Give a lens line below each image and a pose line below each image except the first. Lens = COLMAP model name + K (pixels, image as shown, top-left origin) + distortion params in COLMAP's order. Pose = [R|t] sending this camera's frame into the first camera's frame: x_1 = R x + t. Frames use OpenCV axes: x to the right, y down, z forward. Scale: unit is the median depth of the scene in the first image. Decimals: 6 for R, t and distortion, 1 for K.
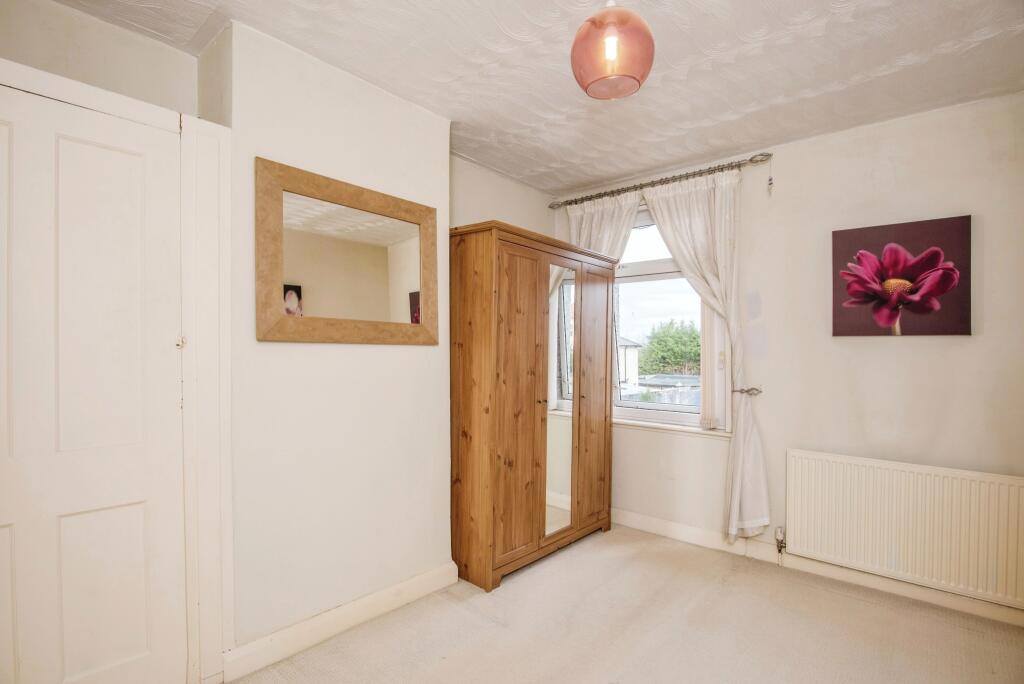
lens RADIAL K [[512.1, 0, 518.4], [0, 512.1, 345.5], [0, 0, 1]] dist [-0.001542, -0.000532]
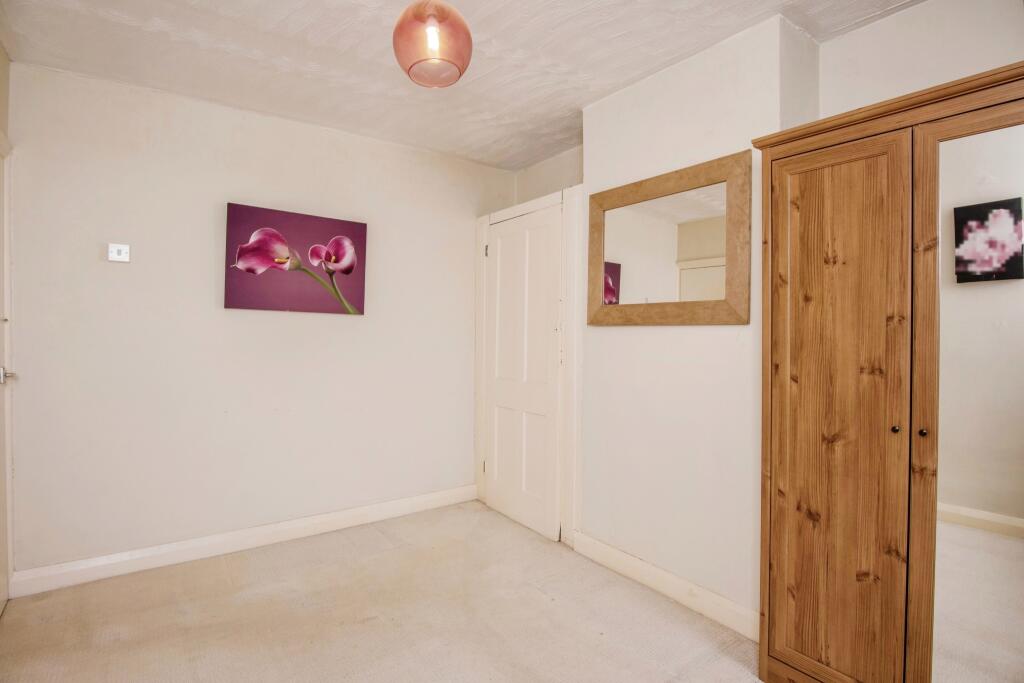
lens RADIAL K [[512.1, 0, 518.4], [0, 512.1, 345.0], [0, 0, 1]] dist [-0.001542, -0.000532]
pose [[-0.208336, 0.006808, -0.978034, 0.659714], [-0.002833, 0.999967, 0.007564, 0.025387], [0.978053, 0.004347, -0.208310, 0.796215]]
